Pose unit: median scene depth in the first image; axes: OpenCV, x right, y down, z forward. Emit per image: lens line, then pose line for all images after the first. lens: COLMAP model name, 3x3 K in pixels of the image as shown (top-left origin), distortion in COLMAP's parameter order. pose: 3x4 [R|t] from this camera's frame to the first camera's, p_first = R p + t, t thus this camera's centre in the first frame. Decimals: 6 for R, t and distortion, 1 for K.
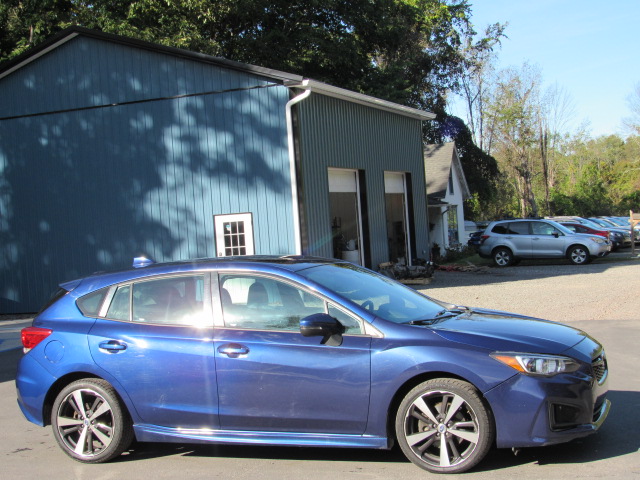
lens RADIAL K [[1099.3, 0, 331.7], [0, 1099.3, 228.7], [0, 0, 1]] dist [-0.107152, 0.000000]
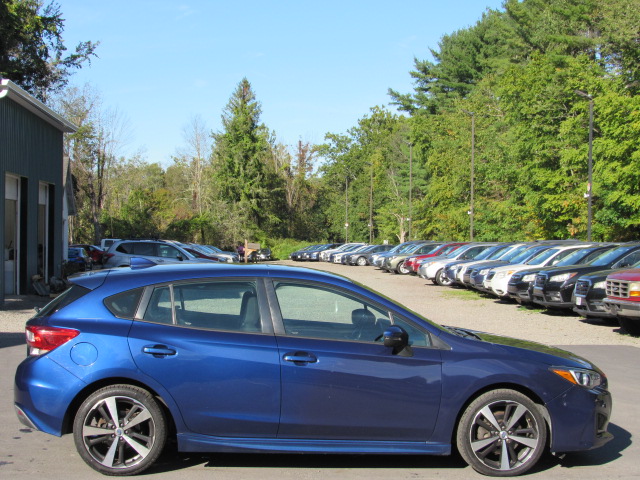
lens RADIAL K [[1099.3, 0, 302.7], [0, 1099.3, 248.0], [0, 0, 1]] dist [-0.107152, 0.000000]
pose [[0.902752, 0.071880, 0.424114, -0.492265], [-0.070618, 0.997328, -0.018715, 0.027551], [-0.424325, -0.013055, 0.905416, 0.090546]]
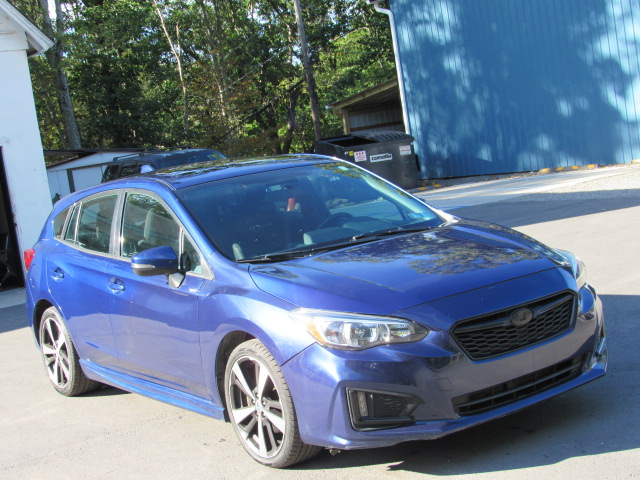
lens RADIAL K [[1099.3, 0, 321.1], [0, 1099.3, 242.2], [0, 0, 1]] dist [-0.107152, 0.000000]
pose [[0.810905, 0.006798, -0.585138, 0.507088], [0.088311, 0.987059, 0.133852, -0.020460], [0.578476, -0.160215, 0.799810, 0.399813]]
